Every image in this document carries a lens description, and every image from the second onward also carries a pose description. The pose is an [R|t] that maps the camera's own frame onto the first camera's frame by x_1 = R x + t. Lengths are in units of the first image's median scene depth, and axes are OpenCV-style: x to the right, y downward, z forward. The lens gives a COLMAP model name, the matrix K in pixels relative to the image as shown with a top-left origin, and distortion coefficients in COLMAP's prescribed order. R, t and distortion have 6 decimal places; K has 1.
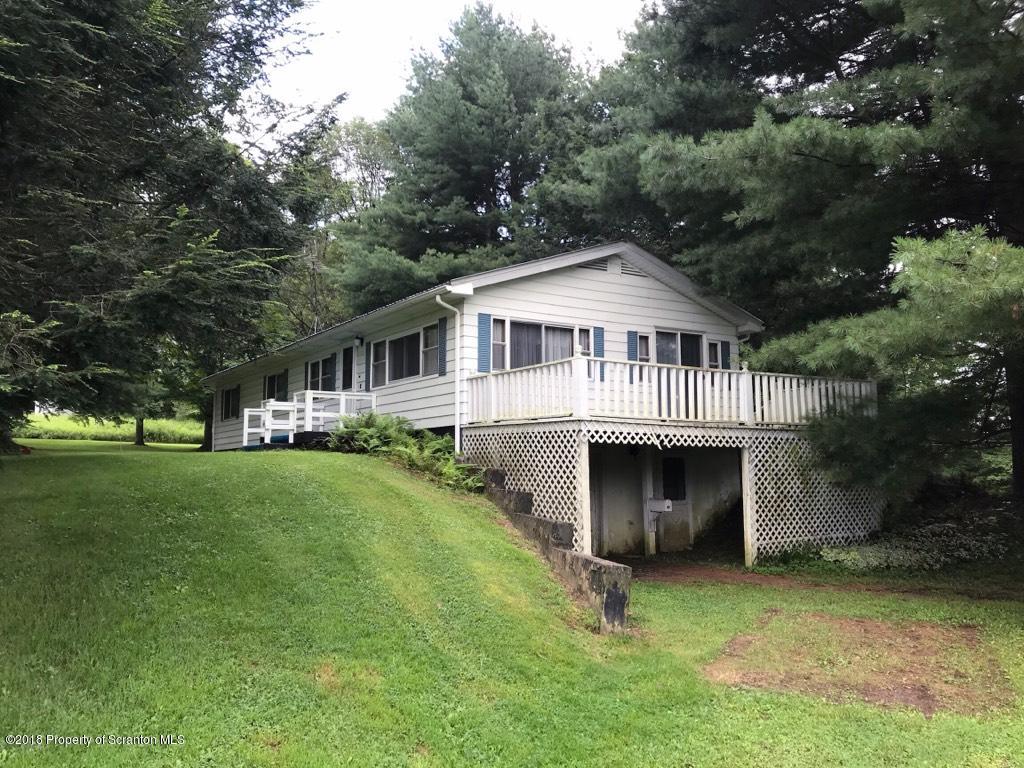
lens RADIAL K [[844.9, 0, 509.5], [0, 844.9, 380.3], [0, 0, 1]] dist [0.045091, -0.063803]
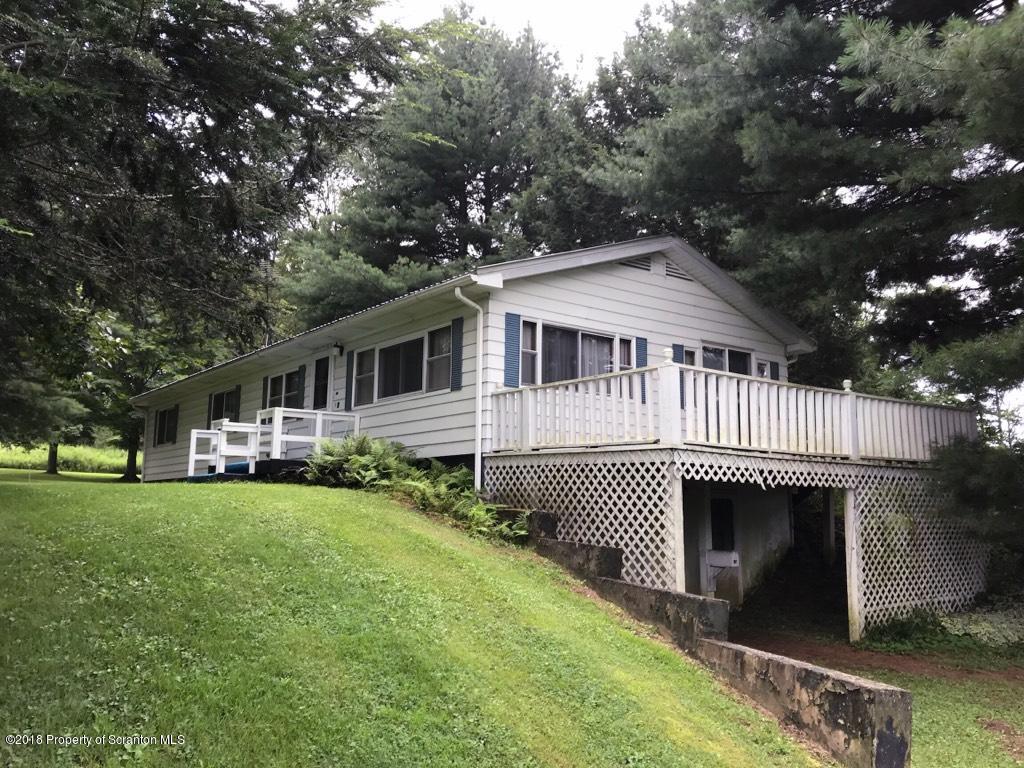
lens RADIAL K [[844.9, 0, 507.1], [0, 844.9, 378.8], [0, 0, 1]] dist [0.045091, -0.063803]
pose [[0.996660, 0.024832, 0.077796, -0.097805], [-0.021453, 0.998802, -0.043973, 0.017637], [-0.078794, 0.042158, 0.995999, 0.216182]]
